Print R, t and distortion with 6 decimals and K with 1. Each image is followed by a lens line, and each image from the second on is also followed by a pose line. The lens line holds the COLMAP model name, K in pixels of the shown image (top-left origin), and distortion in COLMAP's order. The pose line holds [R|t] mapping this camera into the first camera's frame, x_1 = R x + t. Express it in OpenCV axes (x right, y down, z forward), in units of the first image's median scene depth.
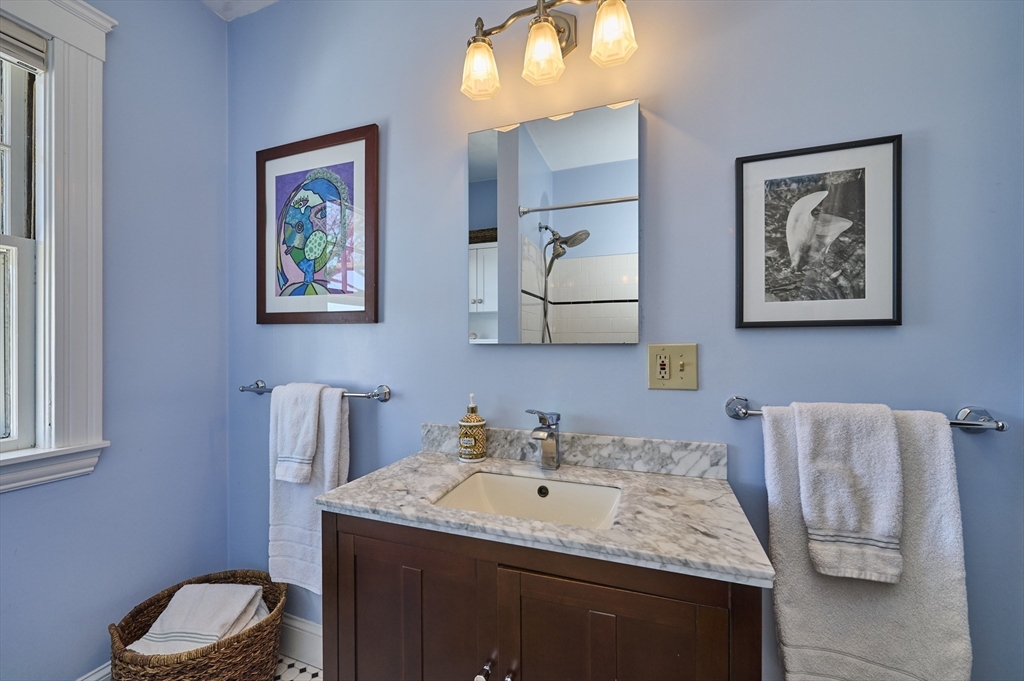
lens RADIAL K [[404.7, 0, 508.1], [0, 404.7, 343.3], [0, 0, 1]] dist [-0.006588, -0.000336]
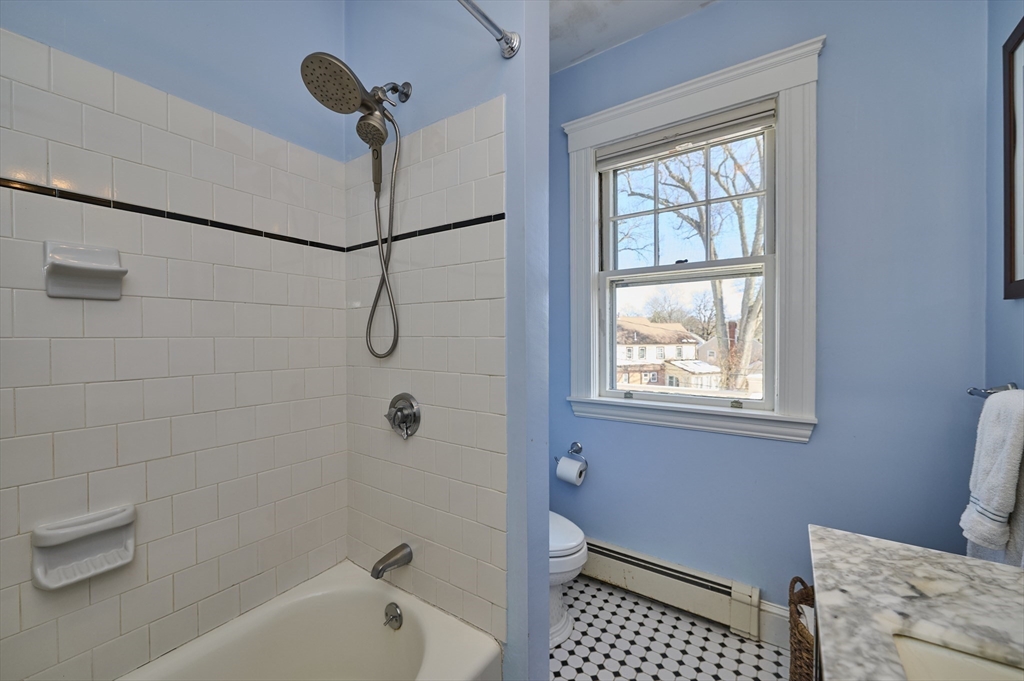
lens RADIAL K [[404.7, 0, 511.6], [0, 404.7, 341.0], [0, 0, 1]] dist [-0.006588, -0.000336]
pose [[-0.258575, 0.006064, -0.965972, 0.372846], [0.012858, 0.999913, 0.002835, 0.014419], [0.965906, -0.011688, -0.258631, 0.565994]]
